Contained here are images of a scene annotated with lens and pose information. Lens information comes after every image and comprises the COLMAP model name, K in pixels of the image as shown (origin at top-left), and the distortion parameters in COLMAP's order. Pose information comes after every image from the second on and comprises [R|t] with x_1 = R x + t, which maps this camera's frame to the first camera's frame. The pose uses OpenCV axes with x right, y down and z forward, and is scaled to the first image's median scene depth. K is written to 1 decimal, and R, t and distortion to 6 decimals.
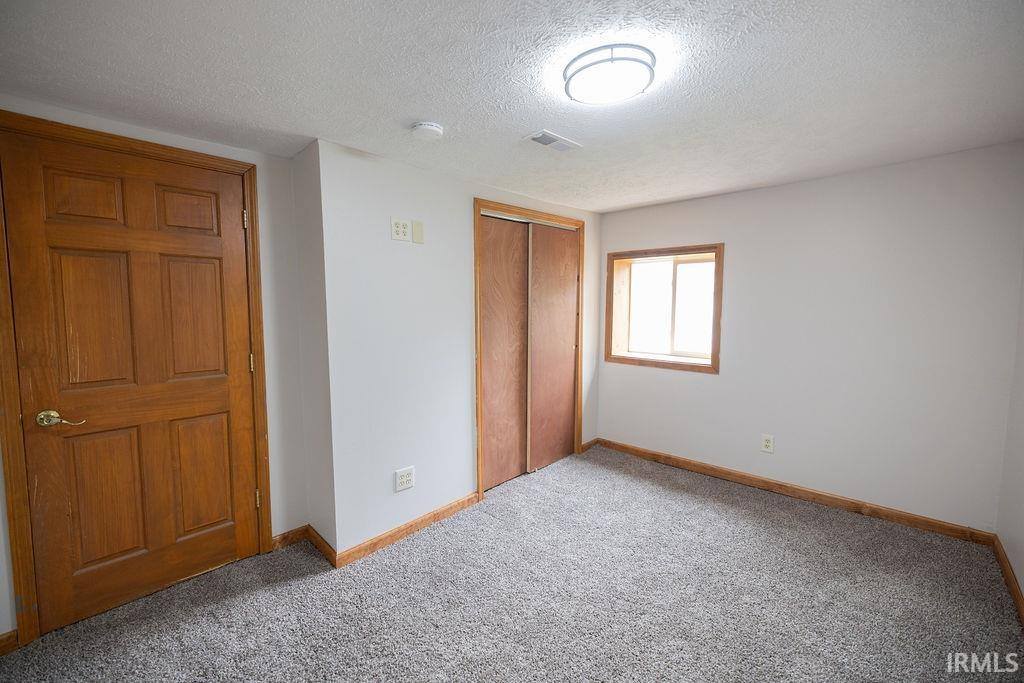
lens RADIAL K [[431.9, 0, 501.8], [0, 431.9, 335.2], [0, 0, 1]] dist [0.000833, -0.000054]
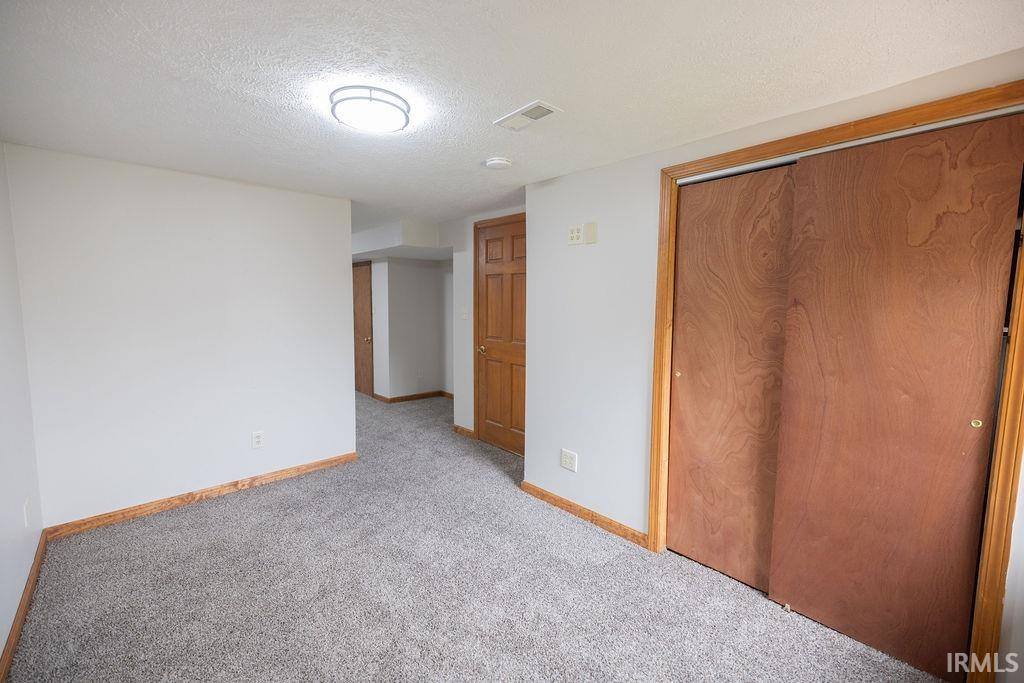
lens RADIAL K [[430.8, 0, 512.0], [0, 430.8, 341.5], [0, 0, 1]] dist [0.000421, 0.000089]
pose [[-0.075521, 0.100520, -0.992065, 0.927235], [-0.080998, 0.991000, 0.106578, -0.083048], [0.993849, 0.088404, -0.066699, 0.977094]]
